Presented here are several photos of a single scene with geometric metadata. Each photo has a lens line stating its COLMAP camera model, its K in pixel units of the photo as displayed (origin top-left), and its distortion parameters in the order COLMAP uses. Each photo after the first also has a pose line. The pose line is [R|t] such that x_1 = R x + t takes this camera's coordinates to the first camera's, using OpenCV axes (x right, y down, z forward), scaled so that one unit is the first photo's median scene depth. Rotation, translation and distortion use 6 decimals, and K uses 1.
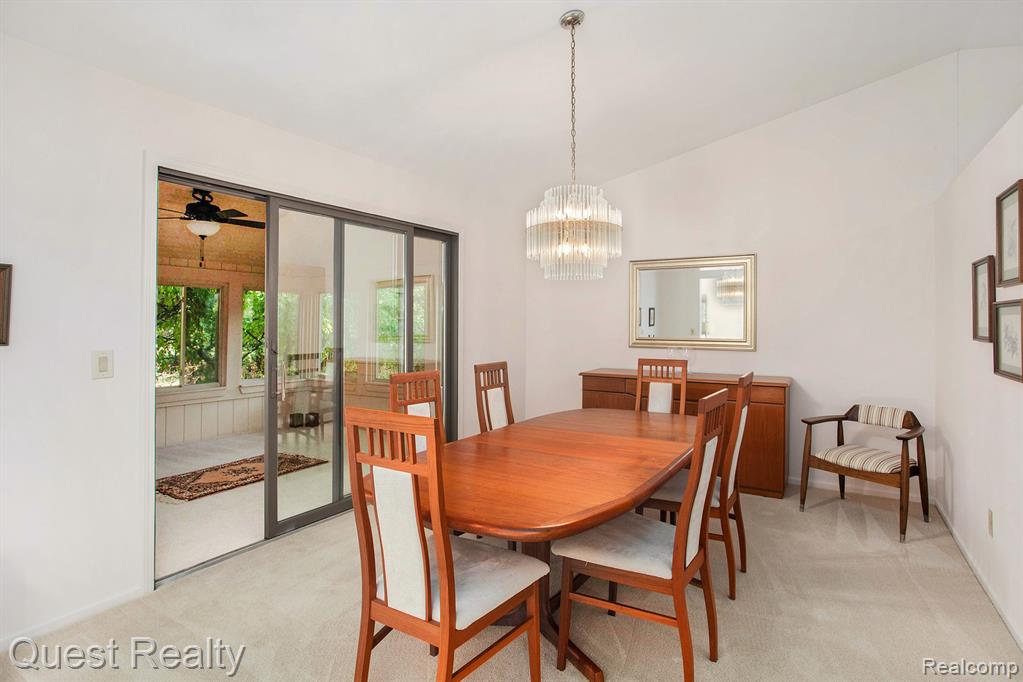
lens RADIAL K [[504.0, 0, 529.5], [0, 504.0, 308.3], [0, 0, 1]] dist [-0.002707, 0.000015]
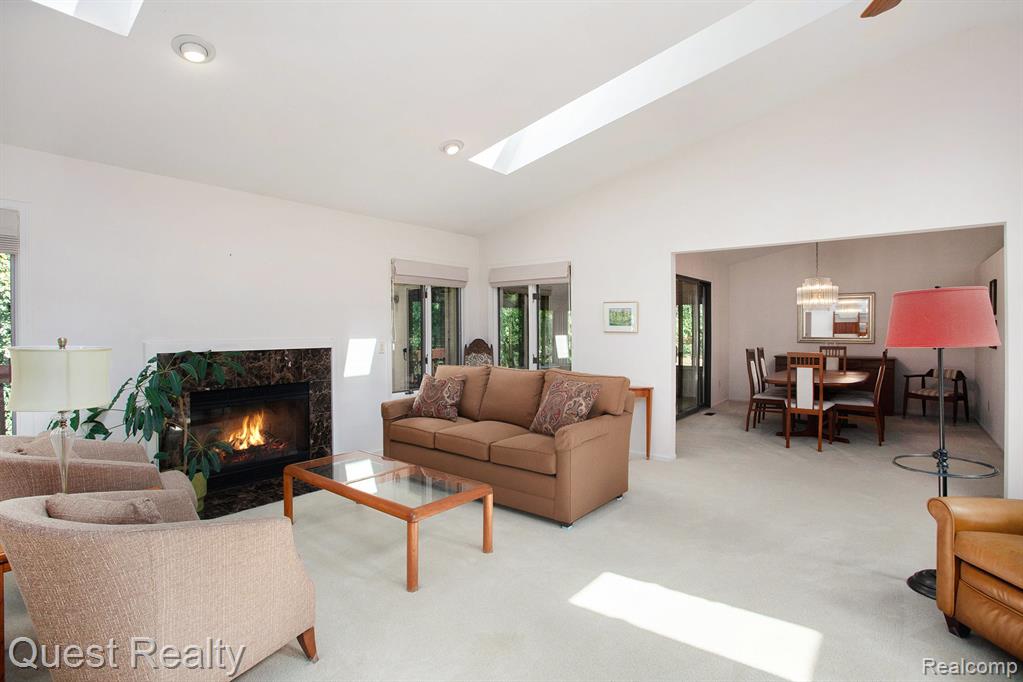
lens RADIAL K [[504.0, 0, 516.8], [0, 504.0, 336.6], [0, 0, 1]] dist [-0.002707, 0.000015]
pose [[0.994785, -0.007835, -0.101690, -0.847746], [0.011621, 0.999259, 0.036695, -0.034049], [0.101327, -0.037685, 0.994139, -1.238777]]
